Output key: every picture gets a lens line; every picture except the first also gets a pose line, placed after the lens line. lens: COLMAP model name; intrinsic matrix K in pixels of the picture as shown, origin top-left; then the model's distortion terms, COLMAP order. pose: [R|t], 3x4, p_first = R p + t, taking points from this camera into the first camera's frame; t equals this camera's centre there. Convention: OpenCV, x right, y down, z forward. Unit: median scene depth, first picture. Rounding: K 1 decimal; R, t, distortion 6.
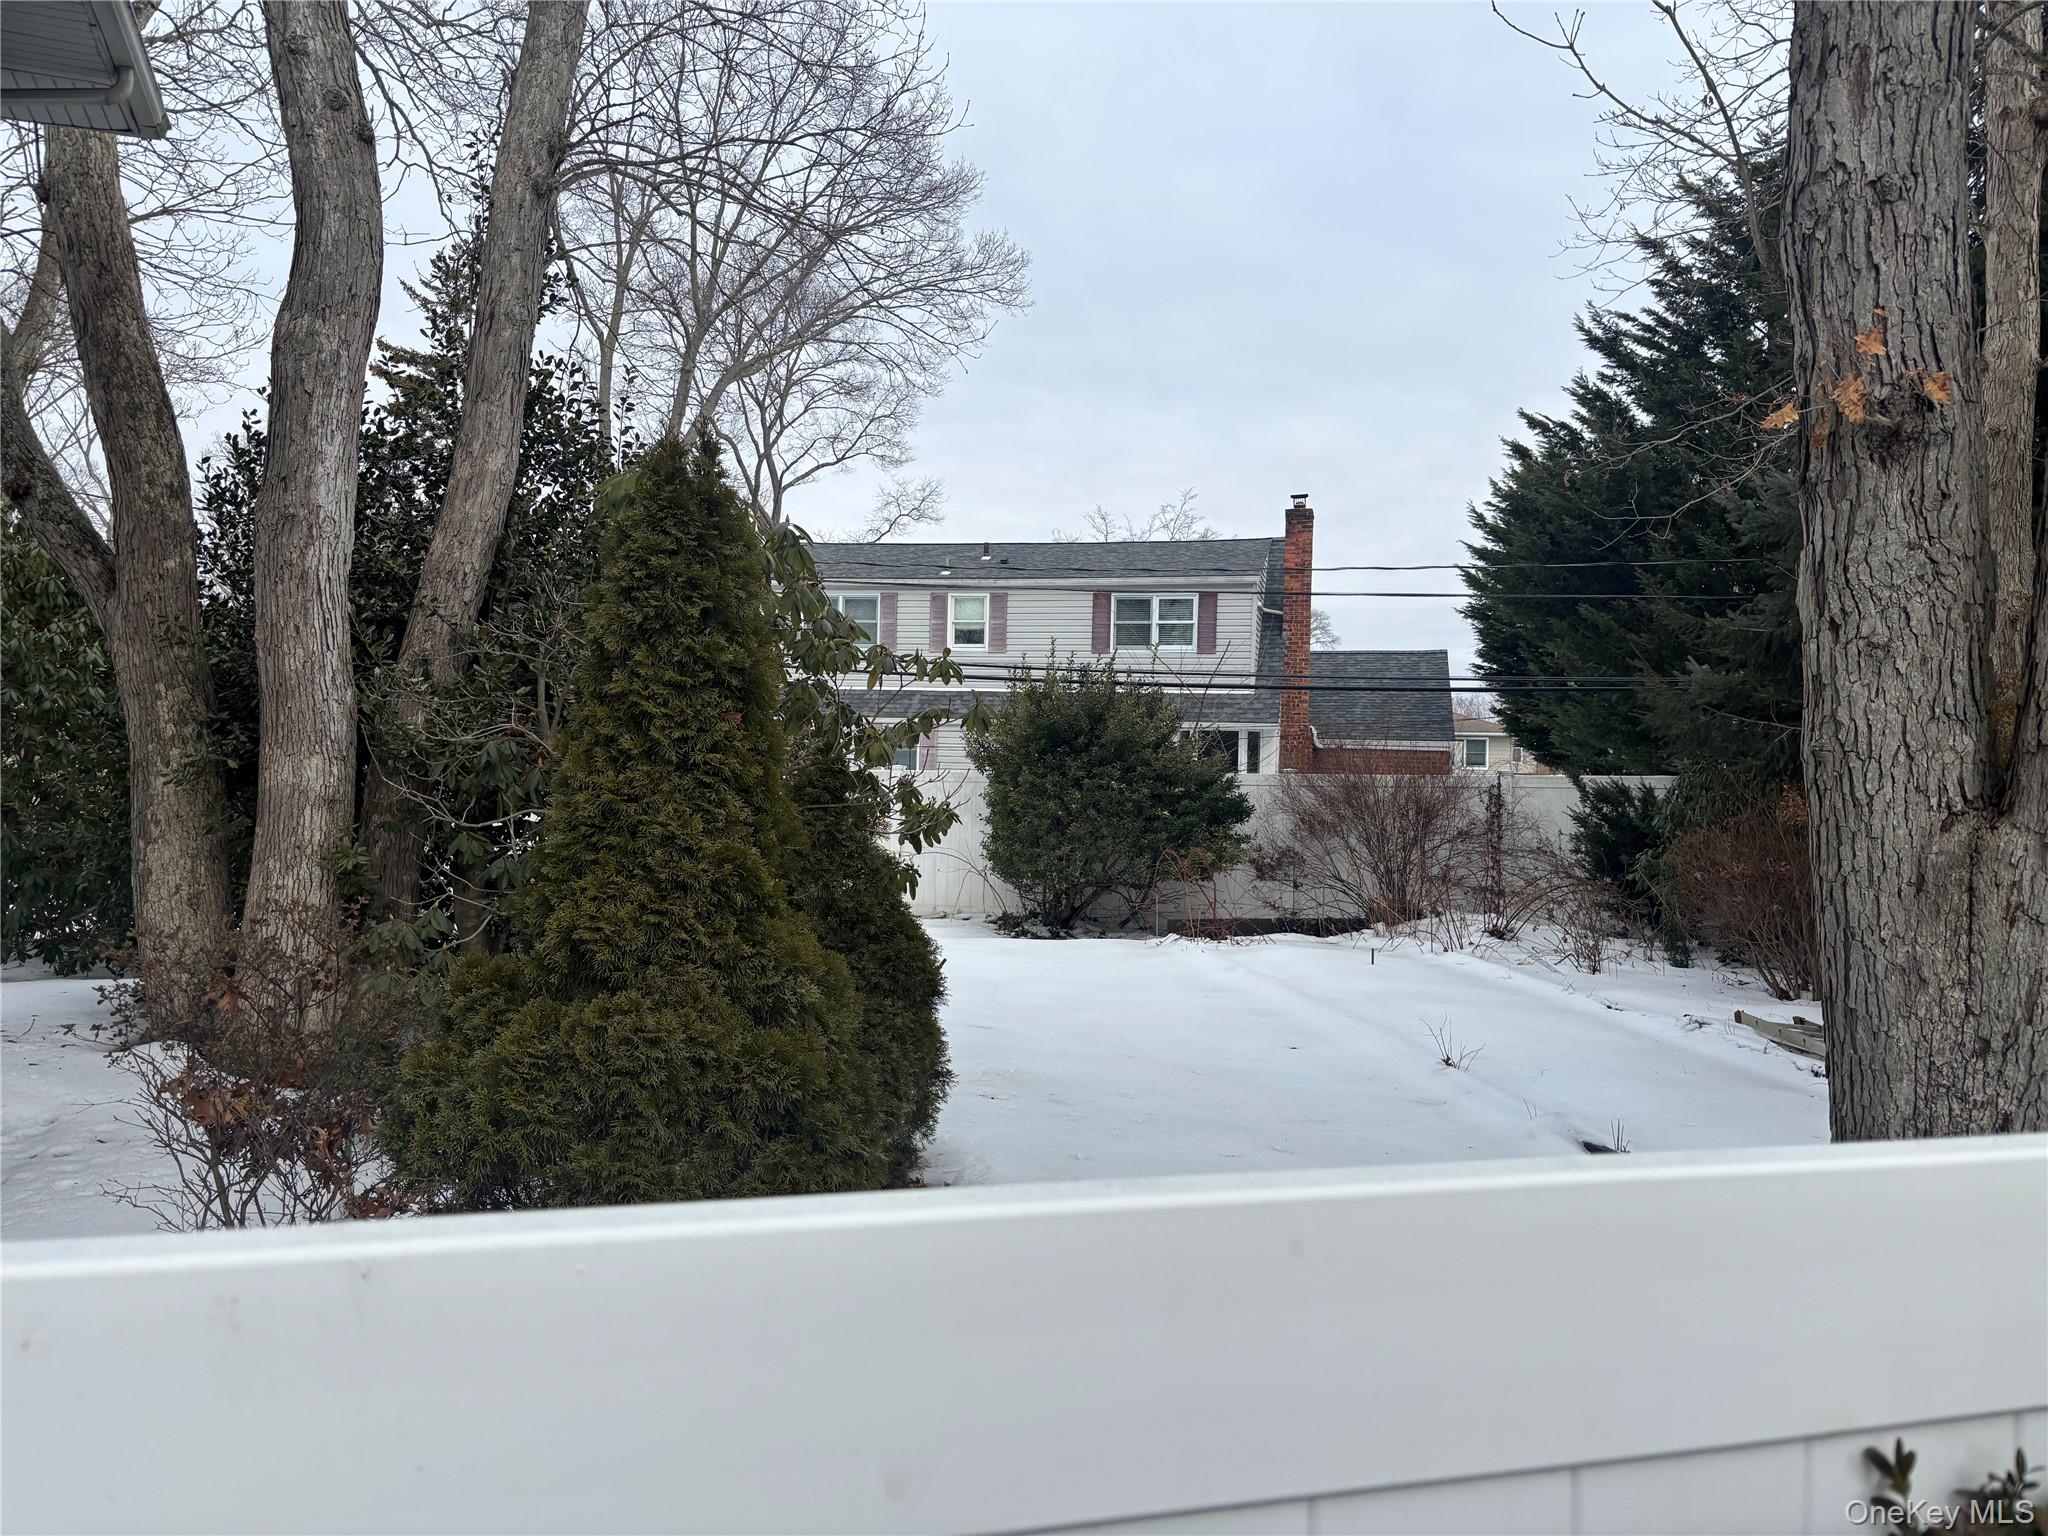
lens RADIAL K [[1652.7, 0, 1036.6], [0, 1652.7, 796.4], [0, 0, 1]] dist [0.047743, -0.059721]
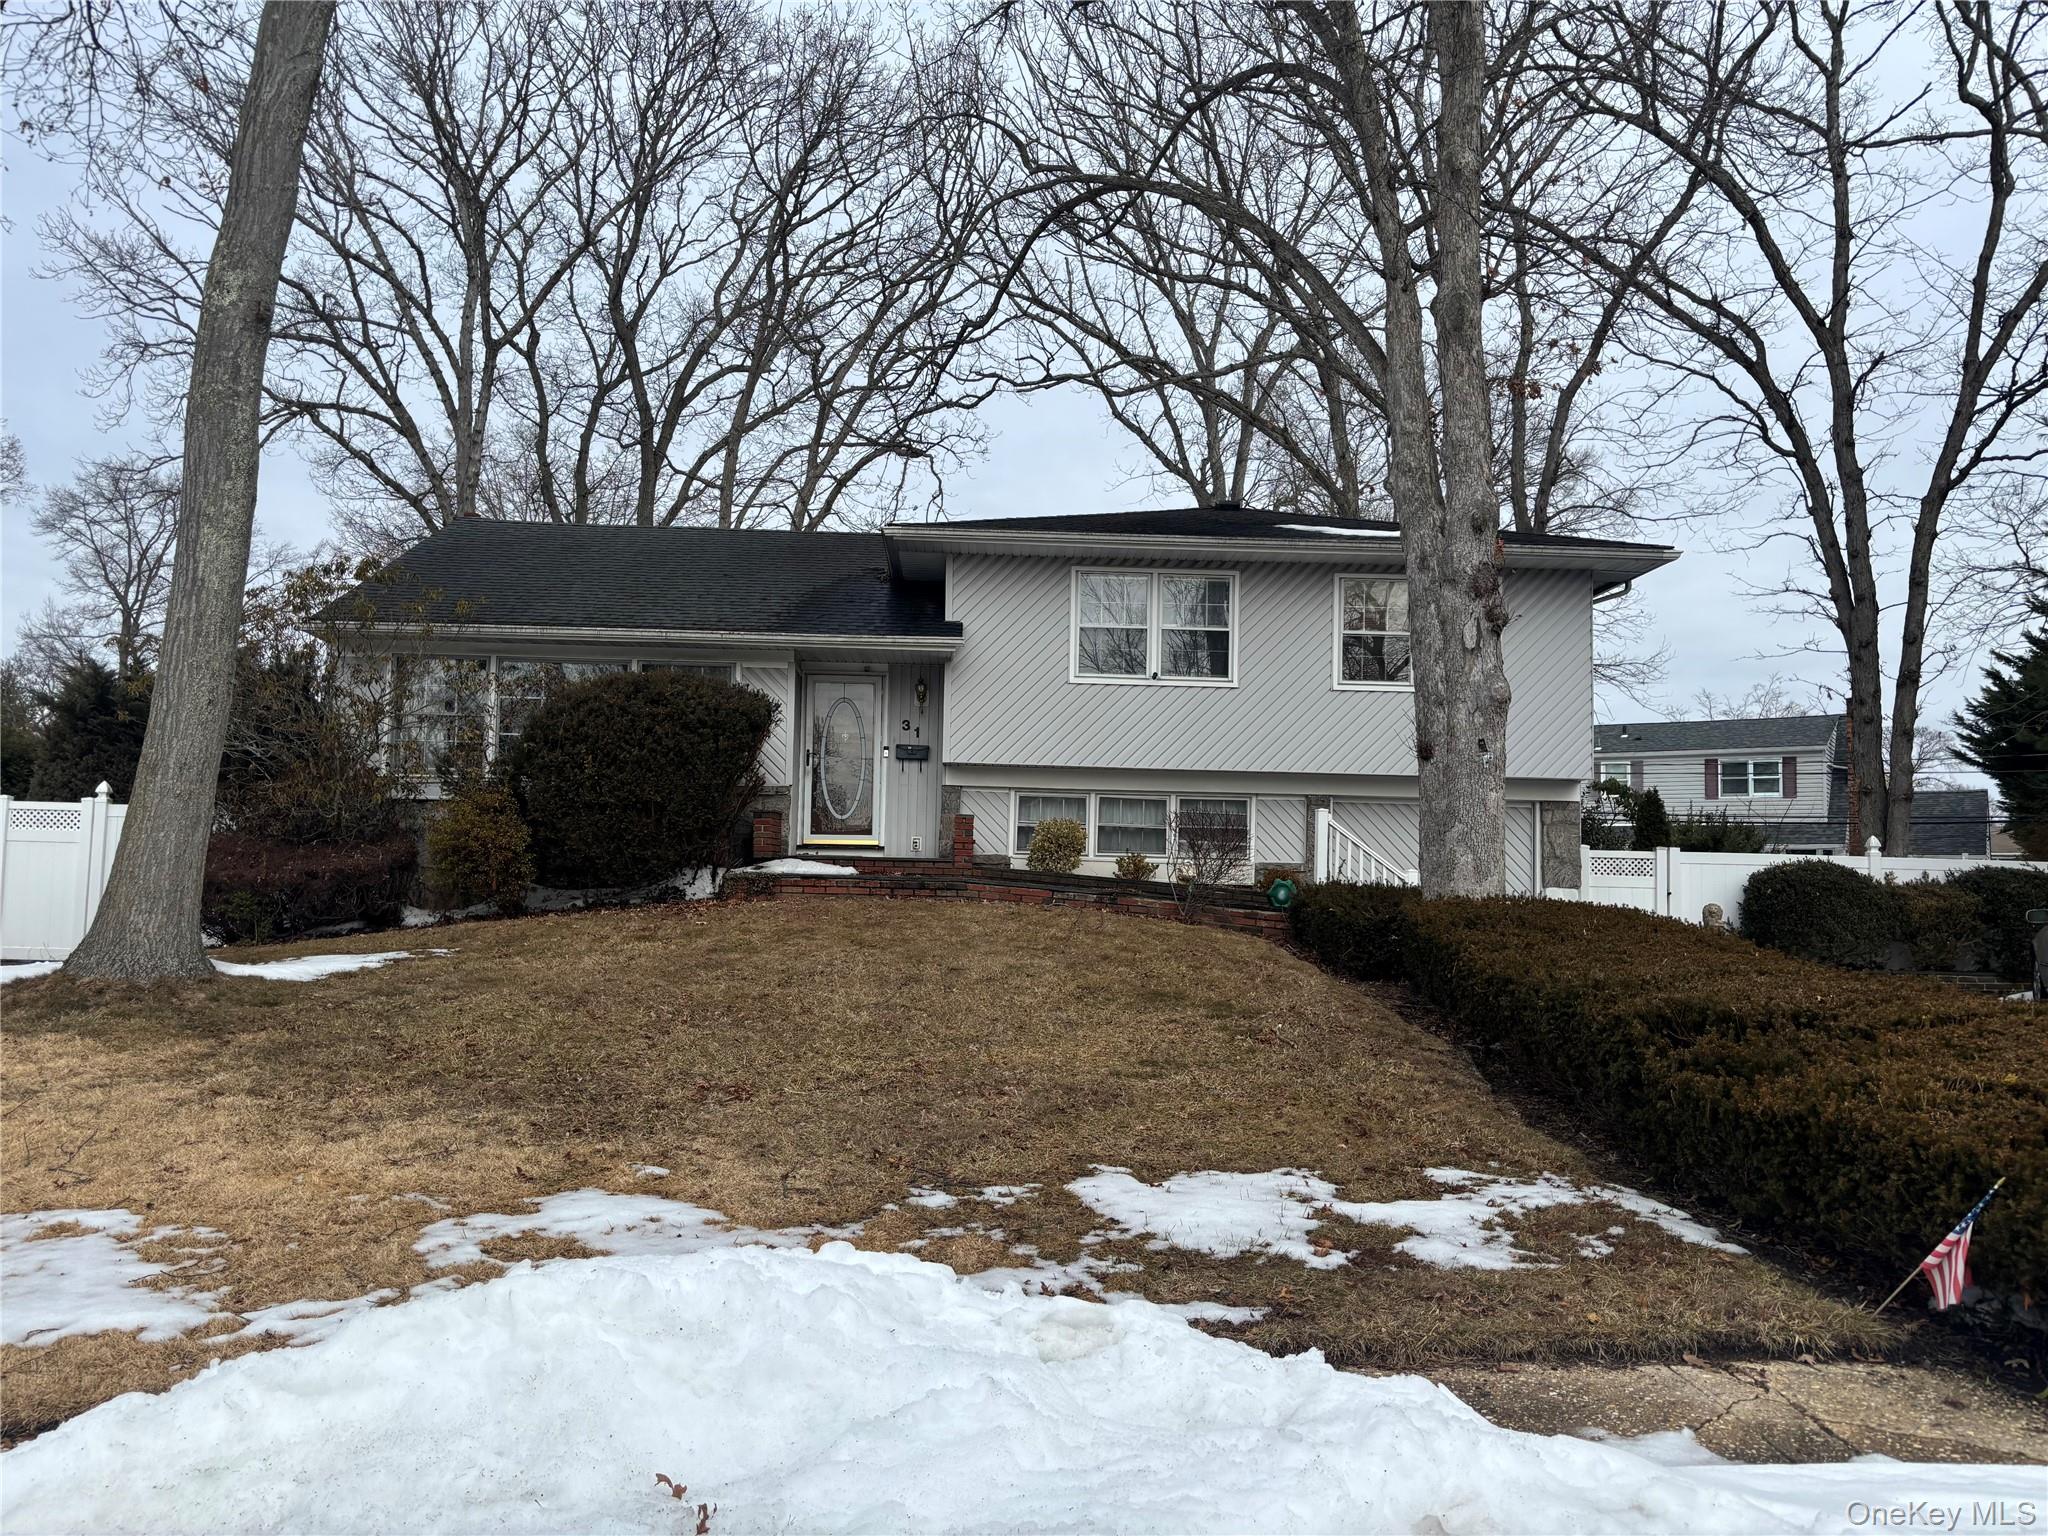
lens RADIAL K [[1652.7, 0, 1036.6], [0, 1652.7, 796.4], [0, 0, 1]] dist [0.047743, -0.059721]
pose [[0.943785, -0.024068, -0.329682, -0.042045], [-0.002300, 0.996843, -0.079359, 0.031698], [0.330552, 0.075657, 0.940751, -0.620403]]
